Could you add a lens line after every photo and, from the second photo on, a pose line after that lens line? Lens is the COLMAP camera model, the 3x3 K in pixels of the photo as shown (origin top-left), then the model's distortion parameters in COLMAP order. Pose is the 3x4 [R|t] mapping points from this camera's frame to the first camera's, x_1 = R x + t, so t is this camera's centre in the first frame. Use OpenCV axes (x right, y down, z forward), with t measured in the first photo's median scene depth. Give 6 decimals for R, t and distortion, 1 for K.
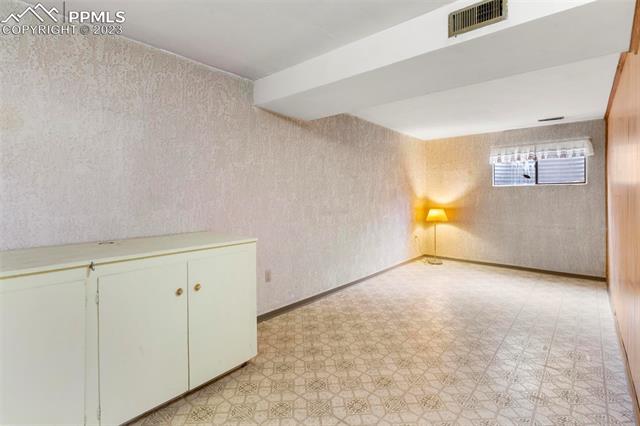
lens RADIAL K [[309.0, 0, 313.4], [0, 309.0, 189.8], [0, 0, 1]] dist [0.024289, 0.000162]
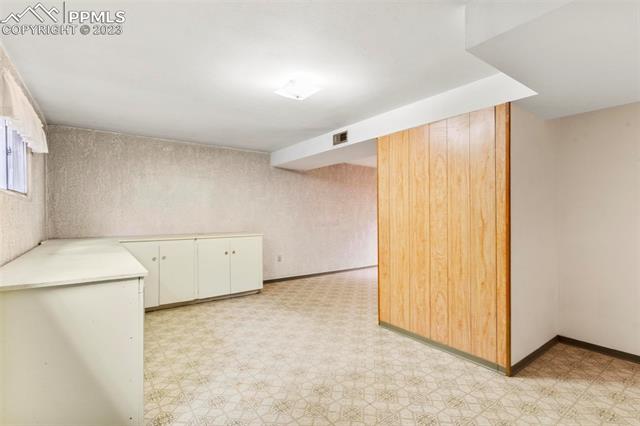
lens RADIAL K [[309.0, 0, 320.2], [0, 309.0, 214.9], [0, 0, 1]] dist [0.024289, 0.000162]
pose [[0.973594, -0.000826, -0.228286, 0.369772], [0.005869, 0.999754, 0.021411, -0.012566], [0.228212, -0.022185, 0.973359, -0.528478]]
